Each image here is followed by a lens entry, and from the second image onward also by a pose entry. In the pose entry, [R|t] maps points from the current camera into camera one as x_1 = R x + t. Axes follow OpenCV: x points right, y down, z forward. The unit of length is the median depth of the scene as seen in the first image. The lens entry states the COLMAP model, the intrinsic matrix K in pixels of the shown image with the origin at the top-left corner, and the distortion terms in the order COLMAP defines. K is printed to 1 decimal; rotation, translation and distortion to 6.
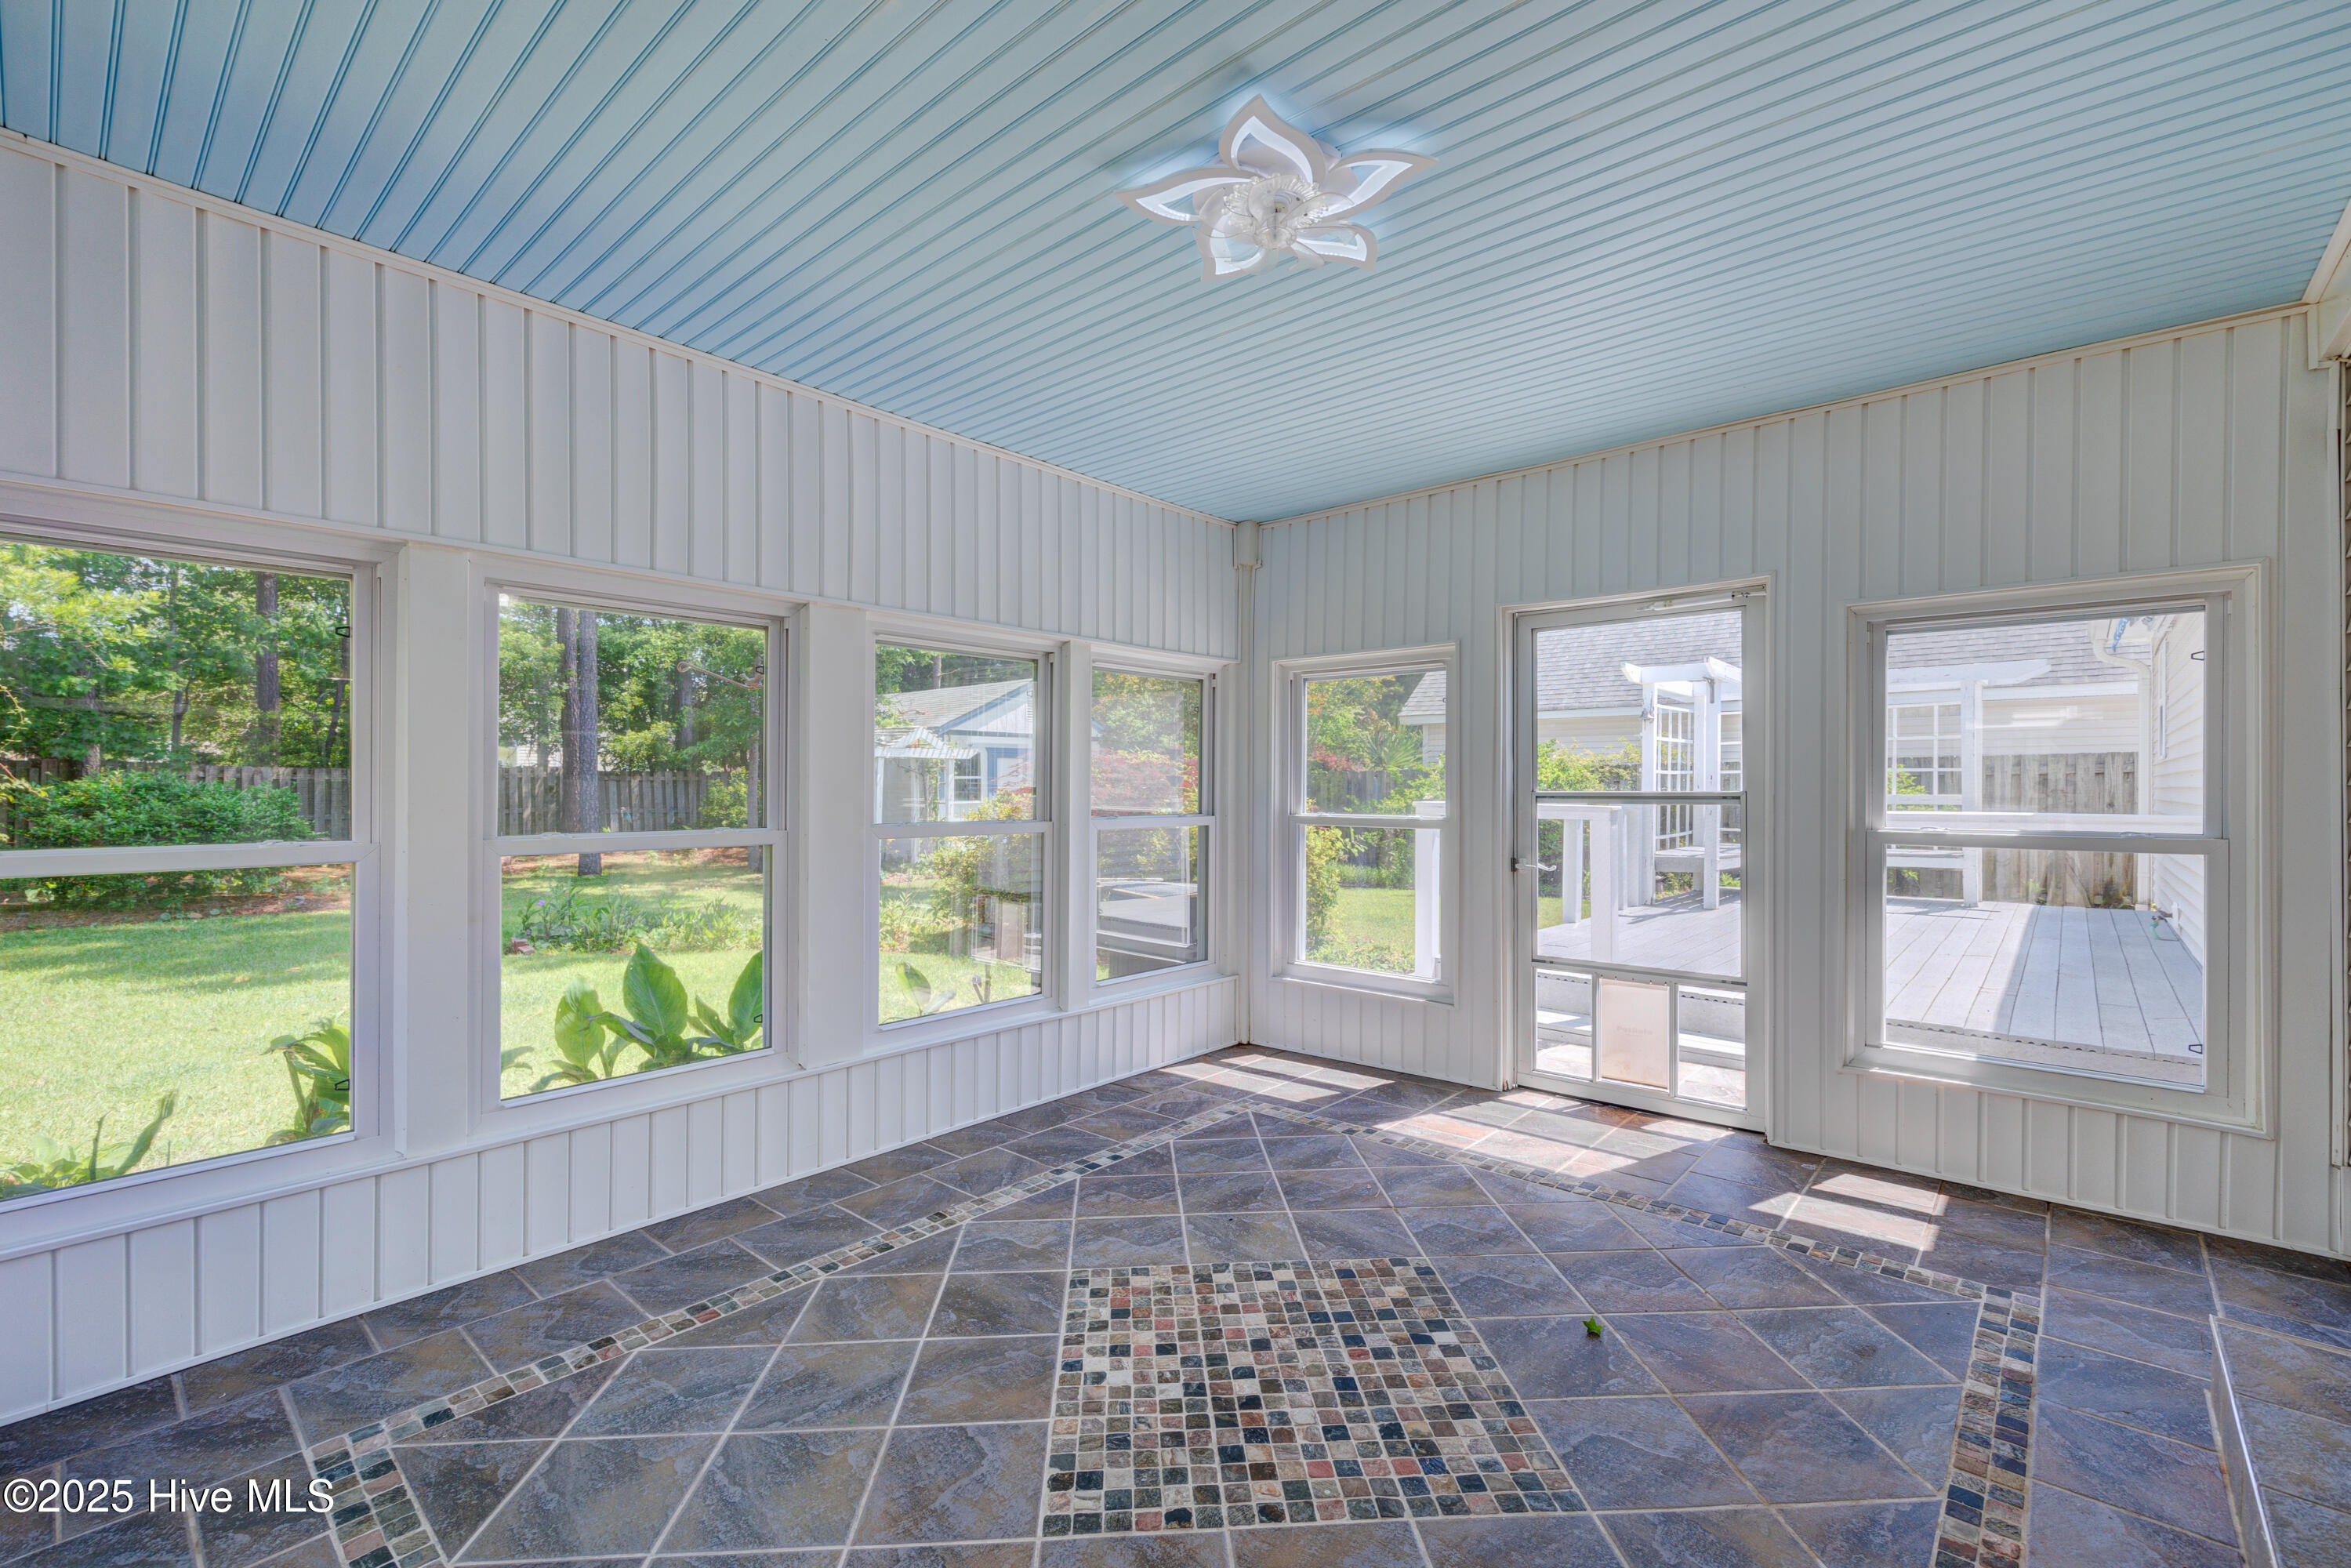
lens RADIAL K [[970.6, 0, 1125.1], [0, 970.6, 778.8], [0, 0, 1]] dist [0.018762, 0.001564]
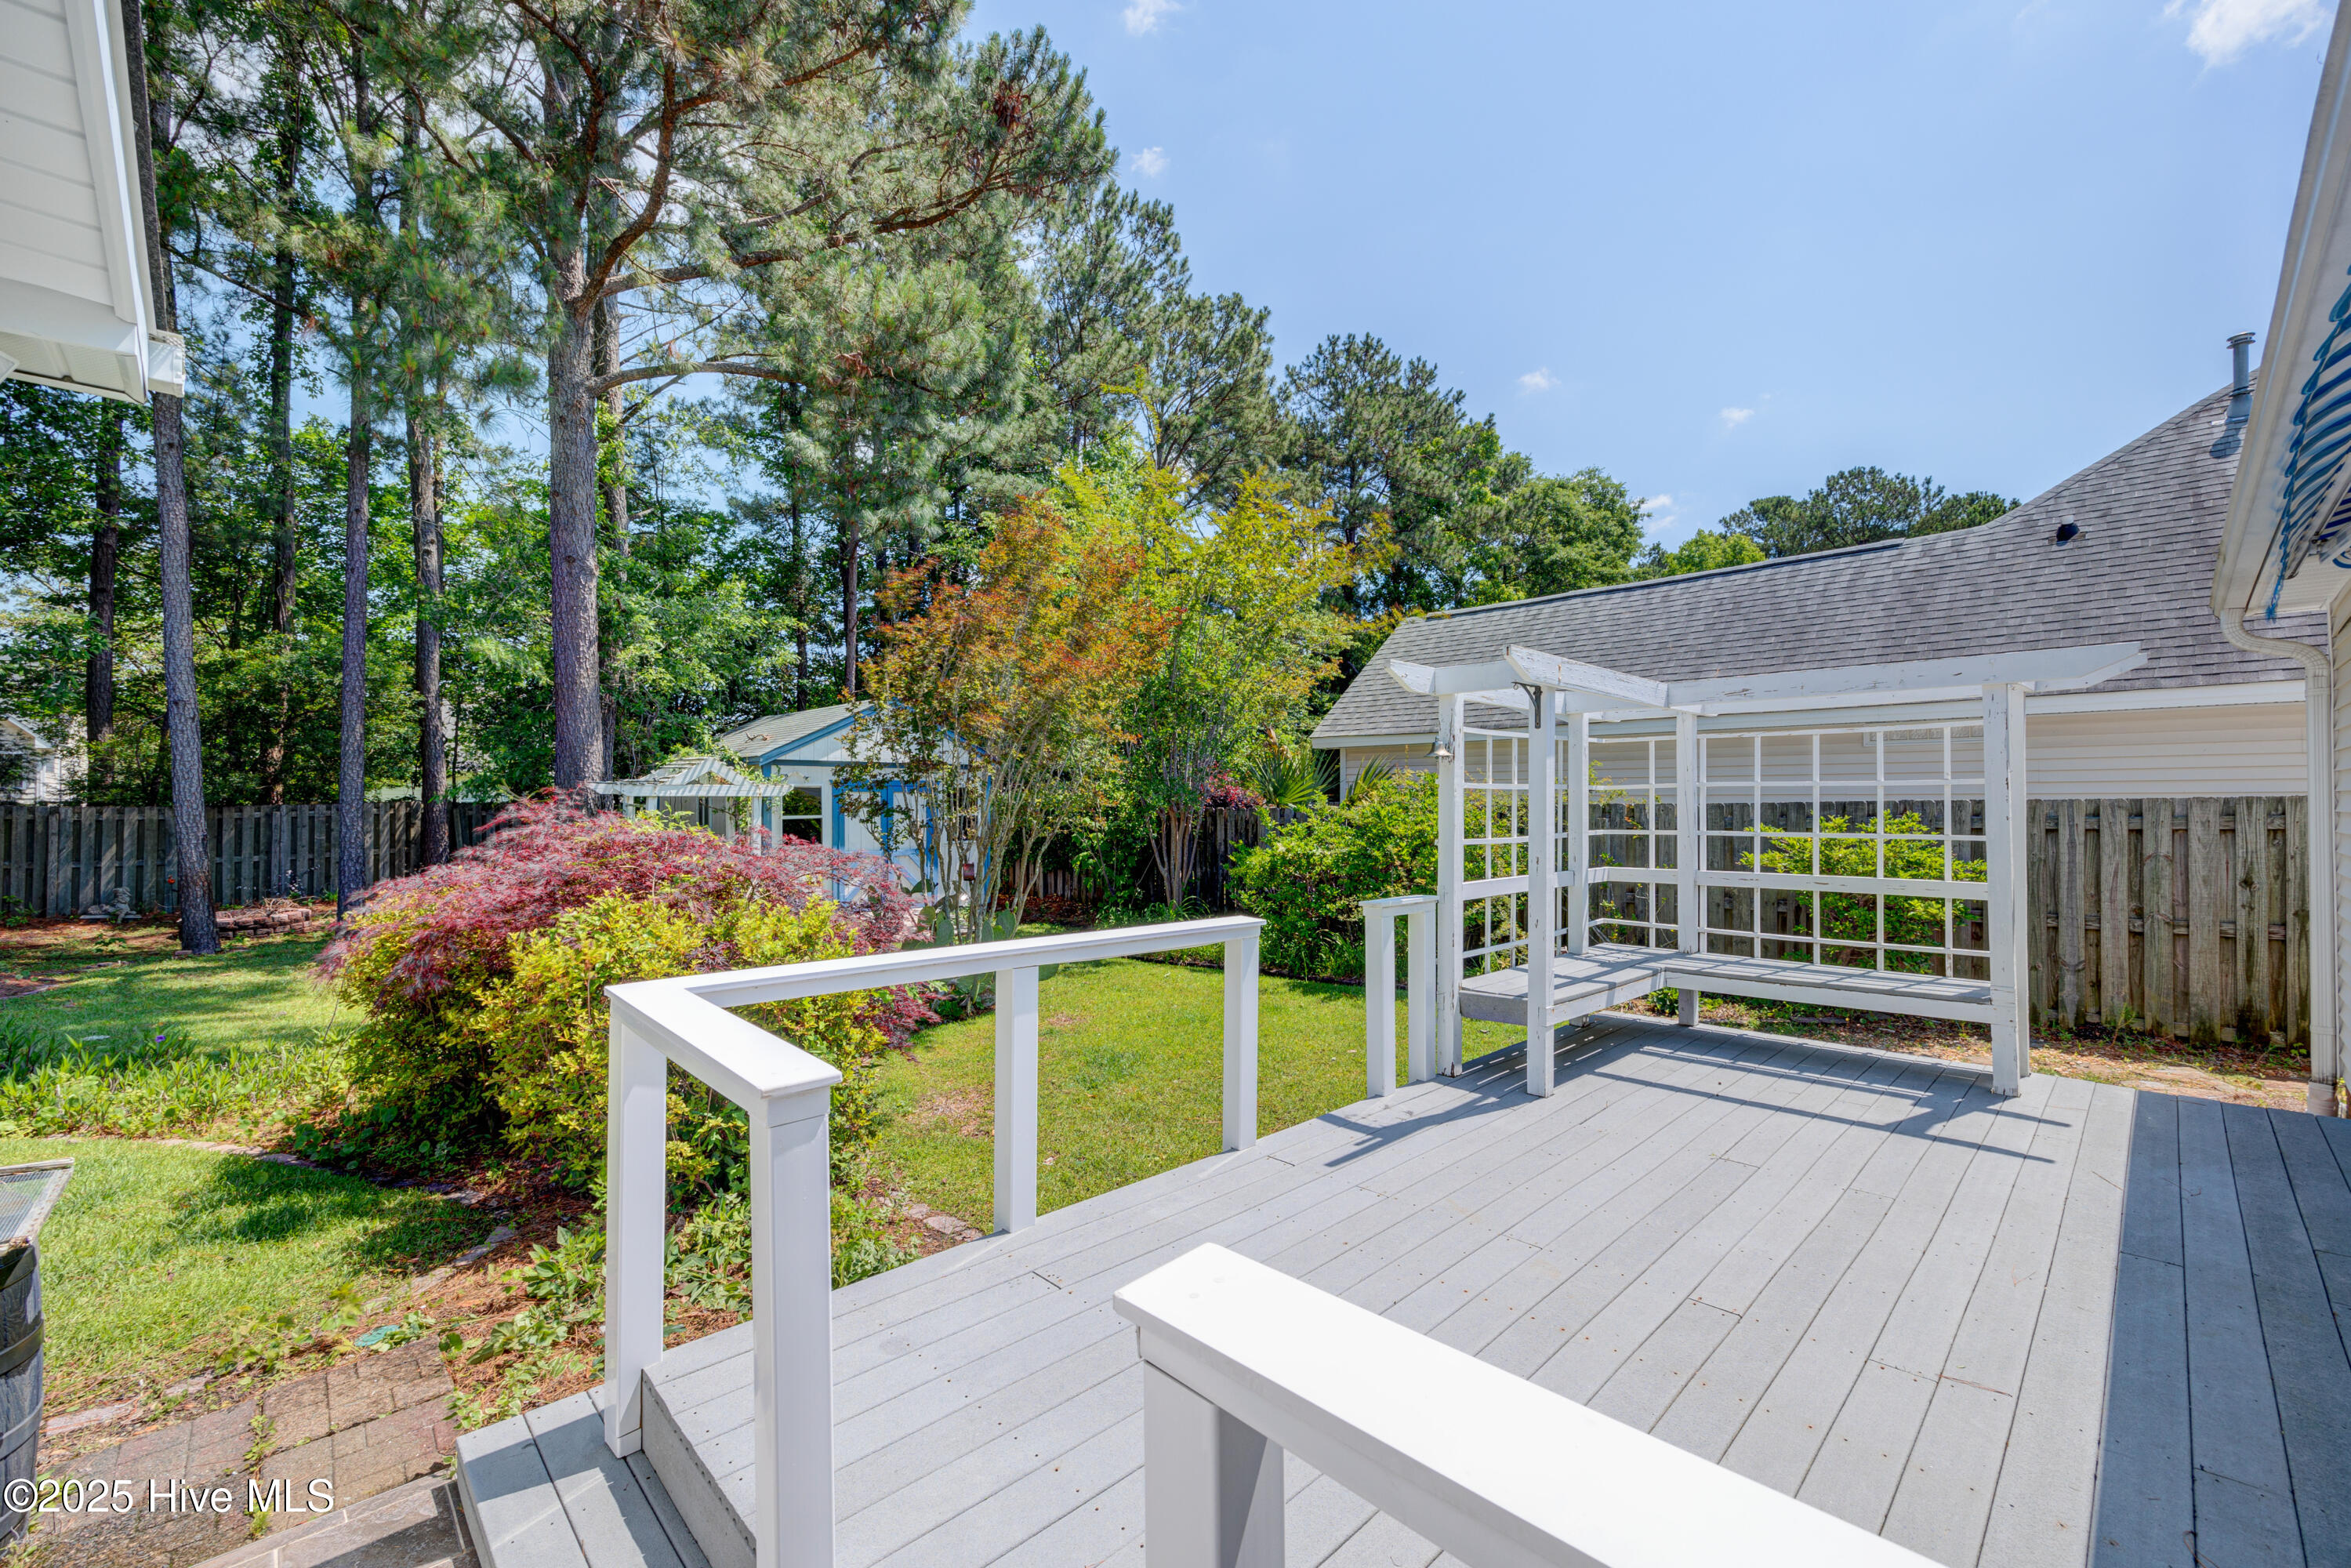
lens RADIAL K [[970.6, 0, 1176.1], [0, 970.6, 791.5], [0, 0, 1]] dist [0.018762, 0.001564]
pose [[0.999517, -0.007011, -0.030264, 0.343206], [0.006865, 0.999964, -0.004931, -0.031647], [0.030297, 0.004721, 0.999530, 0.356121]]
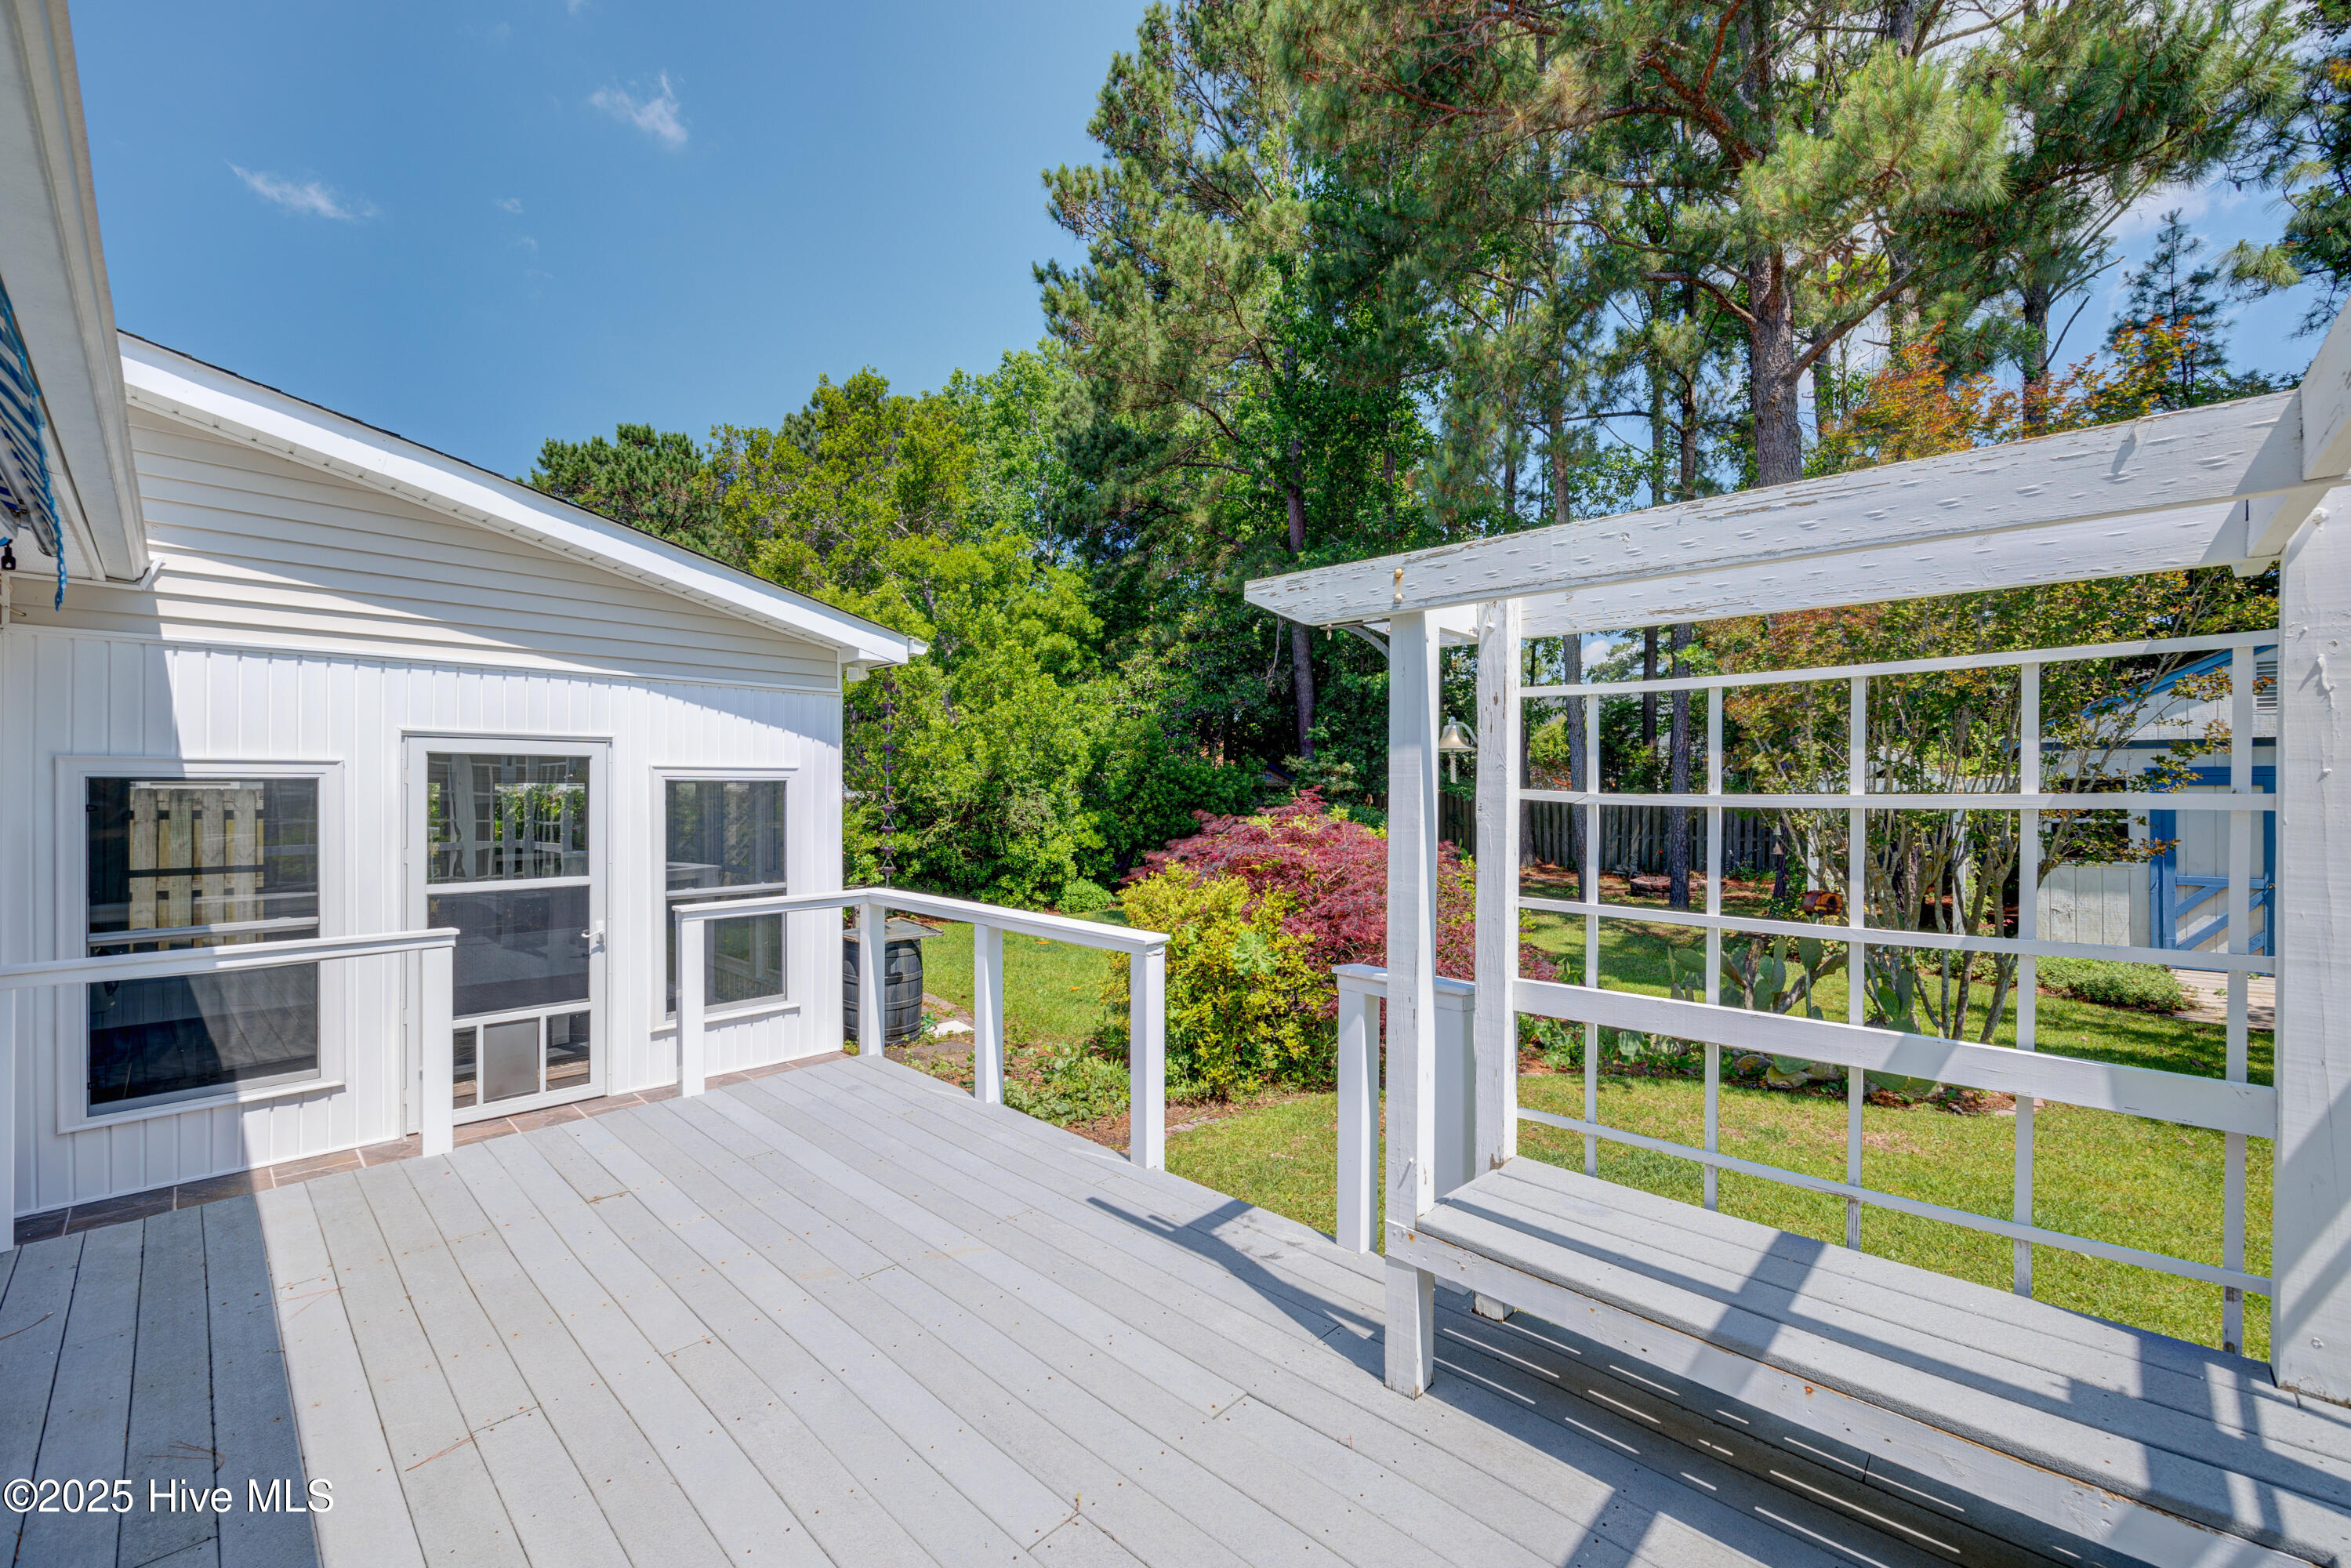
lens RADIAL K [[970.6, 0, 1171.6], [0, 970.6, 787.5], [0, 0, 1]] dist [0.018762, 0.001564]
pose [[-0.005327, -0.006500, -0.999965, 0.830296], [-0.001108, 0.999978, -0.006495, -0.037113], [0.999985, 0.001073, -0.005334, 0.852574]]
